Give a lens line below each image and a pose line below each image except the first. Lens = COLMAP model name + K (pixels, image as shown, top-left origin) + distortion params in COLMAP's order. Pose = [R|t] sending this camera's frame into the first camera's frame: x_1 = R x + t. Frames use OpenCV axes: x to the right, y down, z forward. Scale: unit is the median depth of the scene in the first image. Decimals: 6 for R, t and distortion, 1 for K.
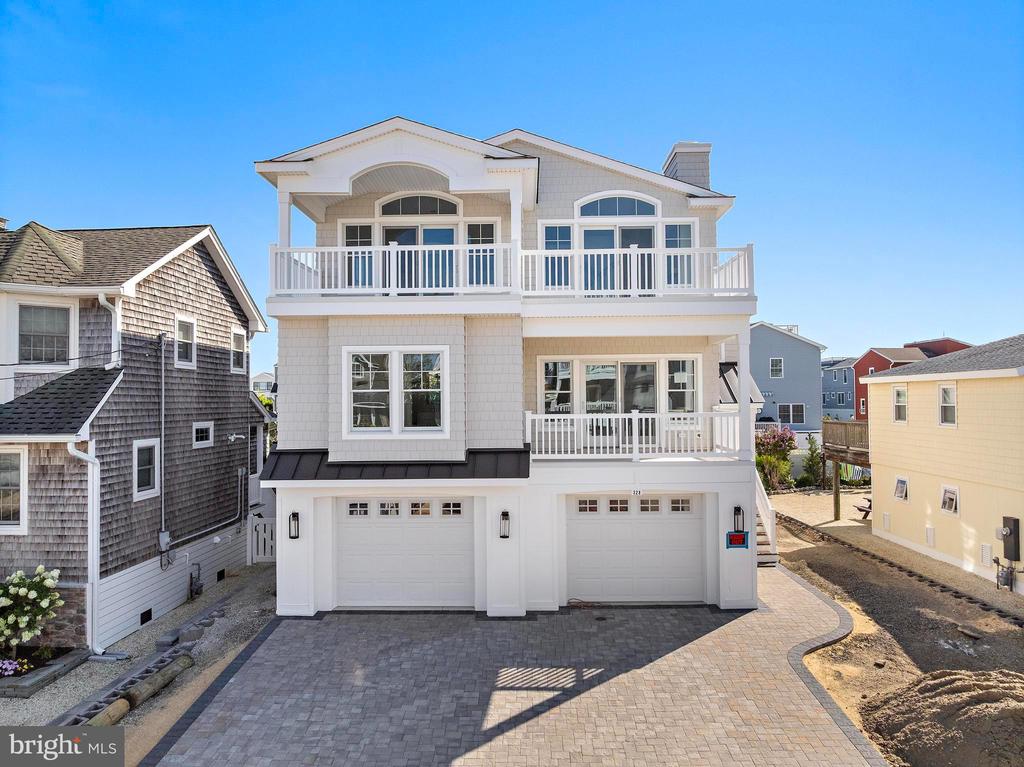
lens RADIAL K [[726.4, 0, 514.3], [0, 726.4, 376.4], [0, 0, 1]] dist [-0.051349, 0.018779]
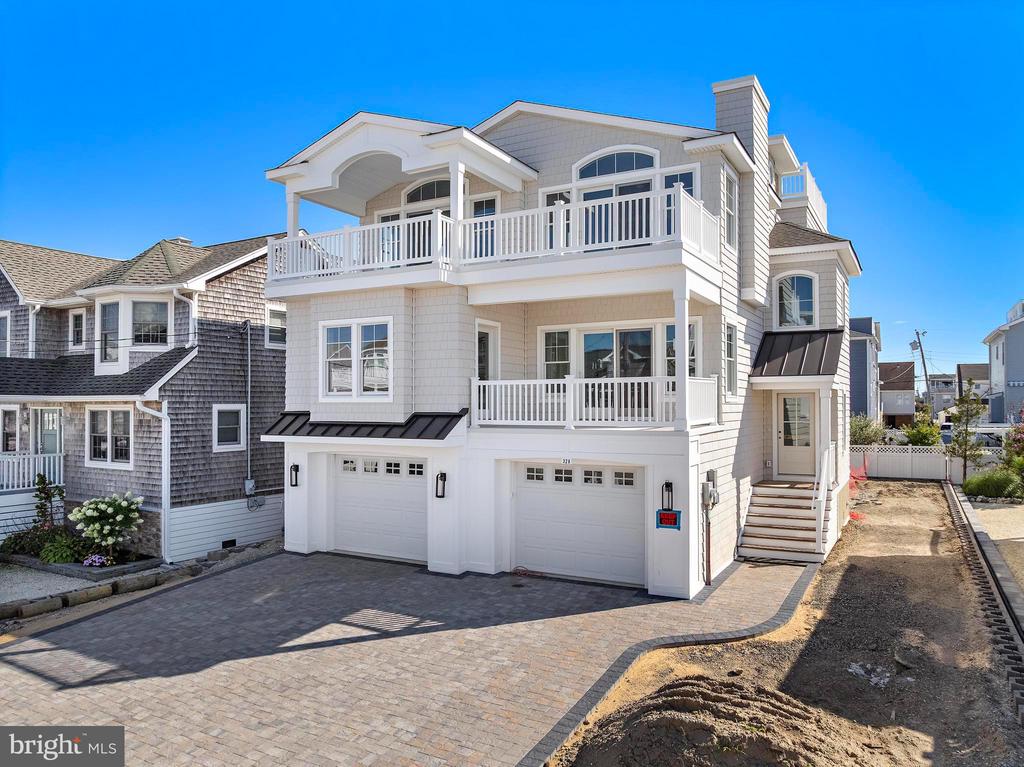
lens RADIAL K [[726.4, 0, 512.2], [0, 726.4, 393.8], [0, 0, 1]] dist [-0.051349, 0.018779]
pose [[0.883197, 0.001520, -0.468999, 0.569122], [0.010004, 0.999706, 0.022078, 0.051050], [0.468895, -0.024191, 0.882923, 0.127936]]
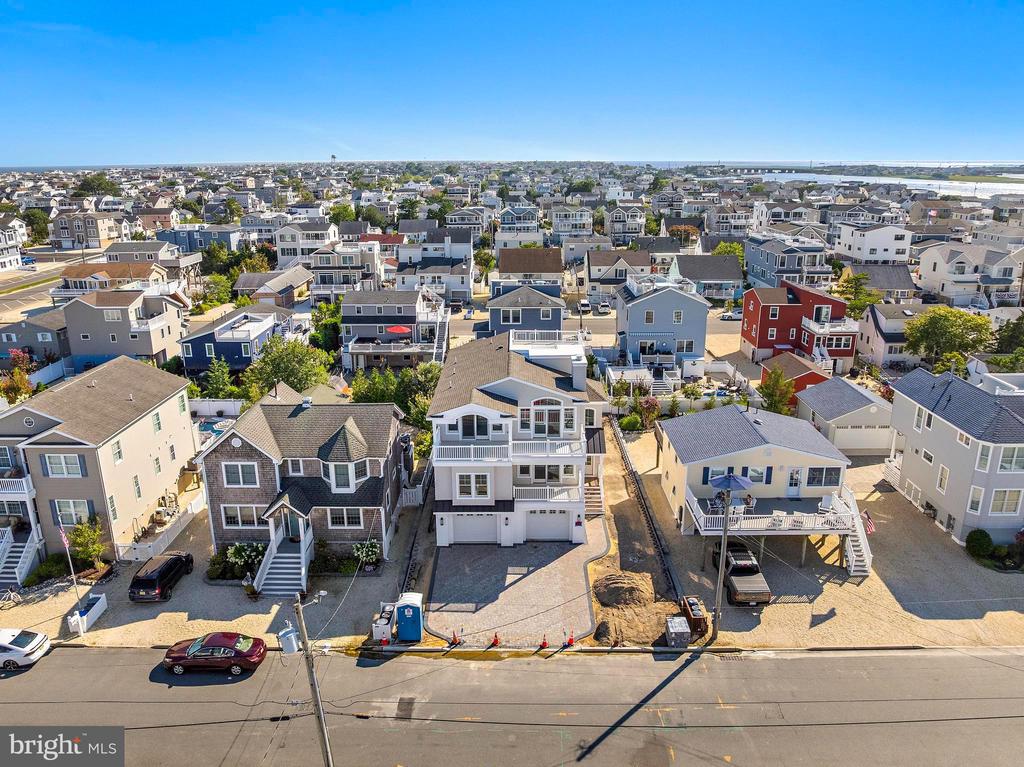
lens RADIAL K [[726.4, 0, 511.0], [0, 726.4, 386.3], [0, 0, 1]] dist [-0.051349, 0.018779]
pose [[0.999869, -0.001028, 0.016123, -0.046446], [-0.004264, 0.945791, 0.324747, -1.443289], [-0.015583, -0.324773, 0.945664, -1.908533]]
